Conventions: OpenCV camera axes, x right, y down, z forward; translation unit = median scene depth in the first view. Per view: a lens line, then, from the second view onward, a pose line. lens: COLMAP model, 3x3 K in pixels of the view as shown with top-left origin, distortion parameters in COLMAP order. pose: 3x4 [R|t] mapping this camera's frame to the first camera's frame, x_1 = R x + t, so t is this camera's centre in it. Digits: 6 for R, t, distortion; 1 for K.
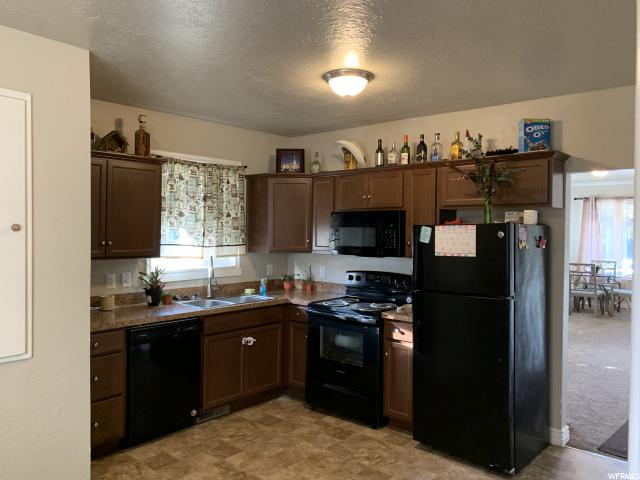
lens RADIAL K [[493.3, 0, 314.4], [0, 493.3, 237.5], [0, 0, 1]] dist [0.056341, -0.088462]
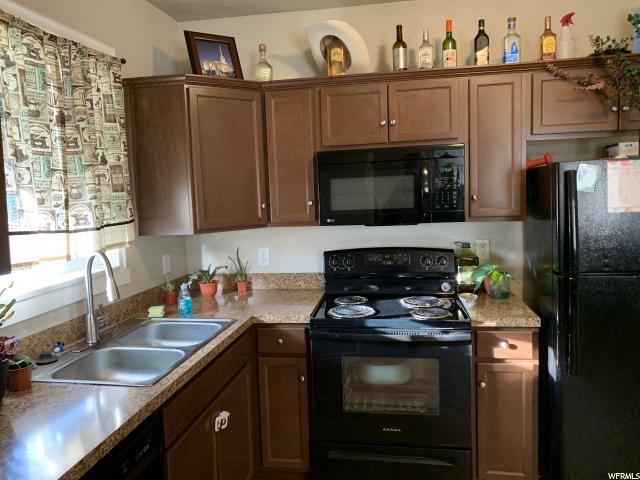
lens RADIAL K [[493.3, 0, 314.4], [0, 493.3, 237.5], [0, 0, 1]] dist [0.056341, -0.088462]
pose [[0.843414, -0.092077, 0.529314, -0.275137], [0.053250, 0.994680, 0.088181, -0.003790], [-0.534618, -0.046187, 0.843831, 0.518481]]
